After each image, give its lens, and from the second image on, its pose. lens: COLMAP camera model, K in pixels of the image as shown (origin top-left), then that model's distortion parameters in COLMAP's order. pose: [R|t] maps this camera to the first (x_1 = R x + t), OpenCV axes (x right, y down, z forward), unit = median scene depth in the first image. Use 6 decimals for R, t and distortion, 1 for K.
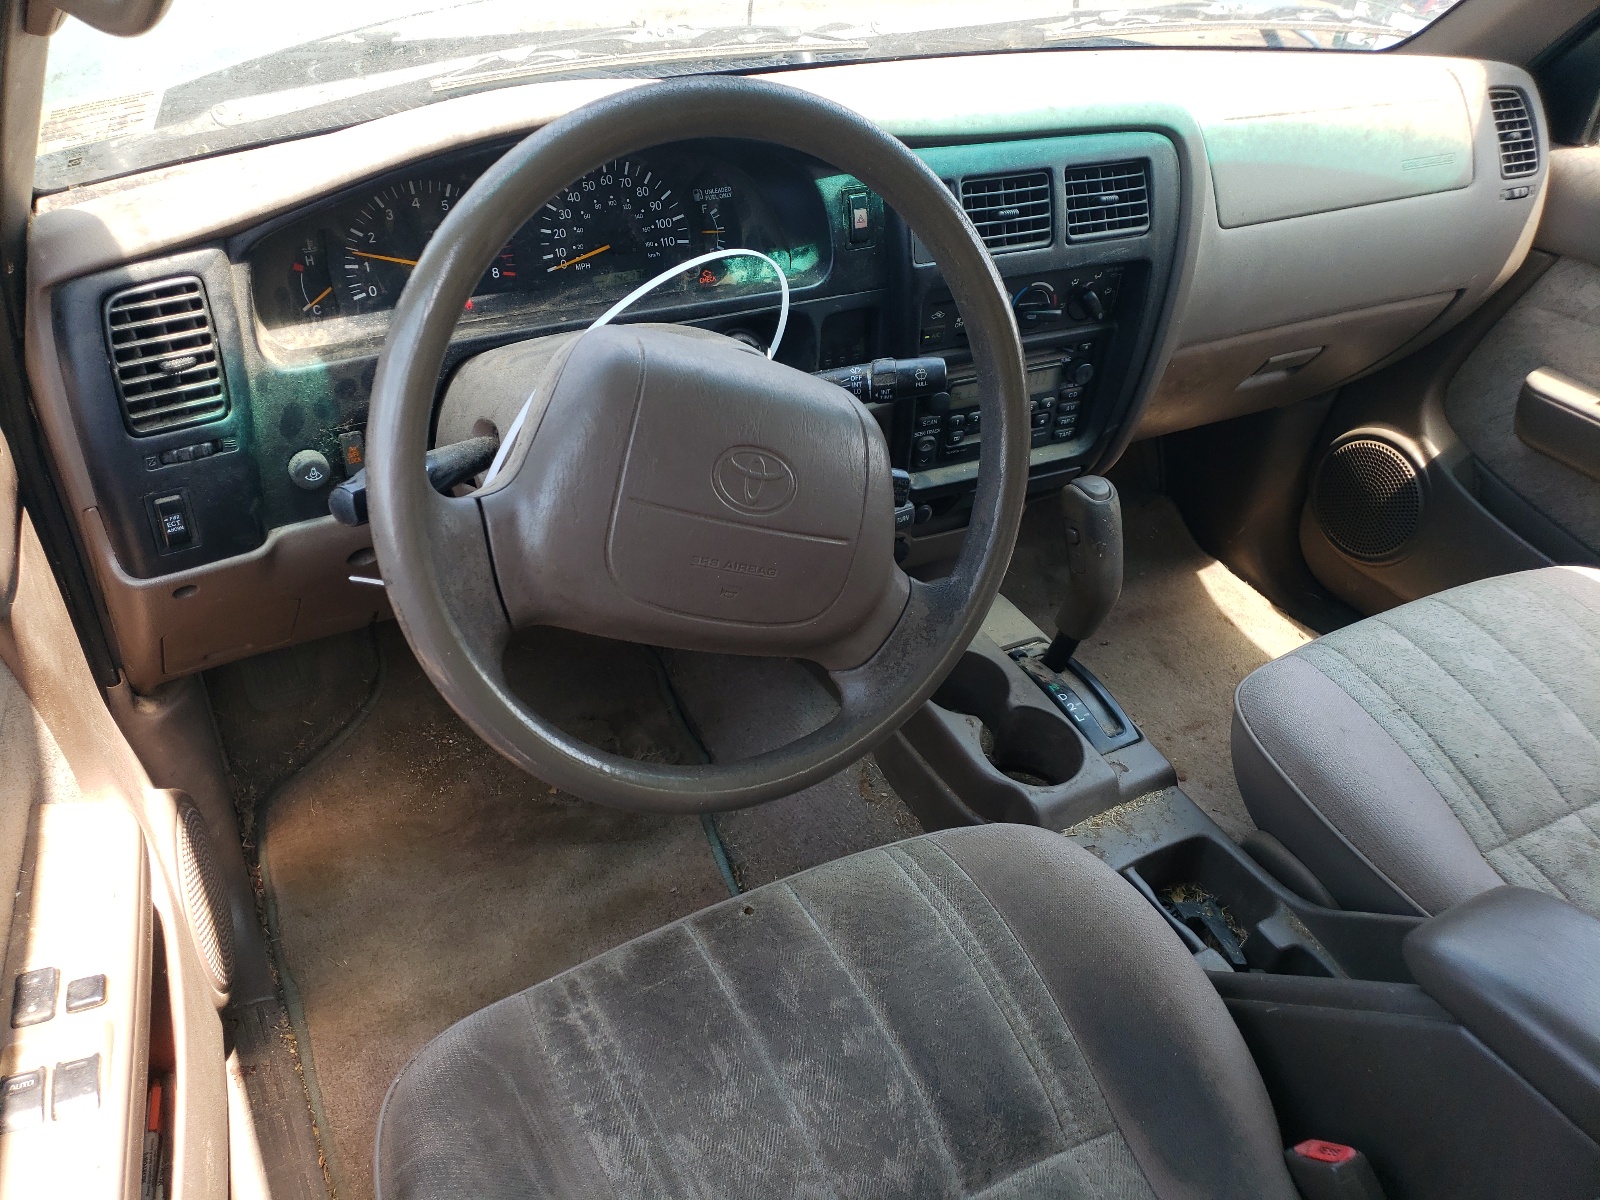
lens RADIAL K [[1233.0, 0, 795.0], [0, 1233.0, 590.6], [0, 0, 1]] dist [0.036309, -0.007031]
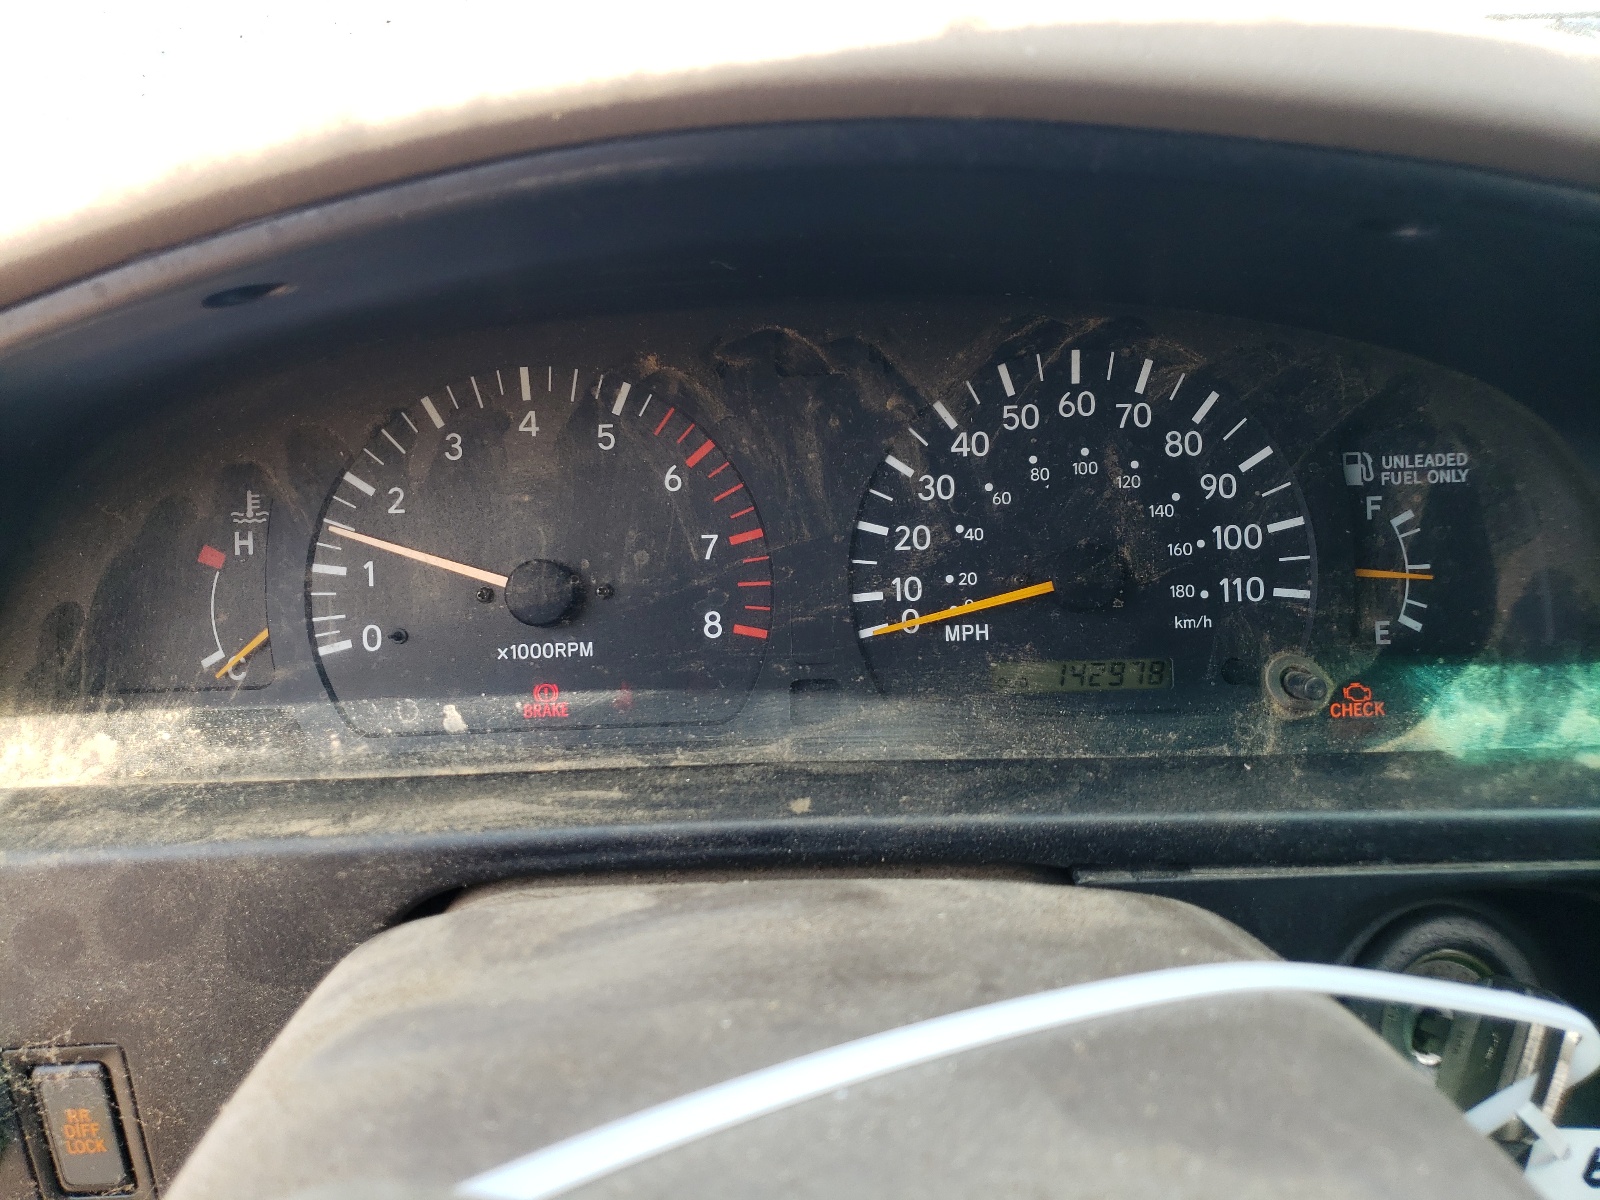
lens RADIAL K [[1233.0, 0, 798.0], [0, 1233.0, 599.8], [0, 0, 1]] dist [0.036309, -0.007031]
pose [[0.877158, 0.111982, -0.466962, -0.052879], [-0.220044, 0.958059, -0.183587, -0.198839], [0.426818, 0.263787, 0.865010, 0.684657]]
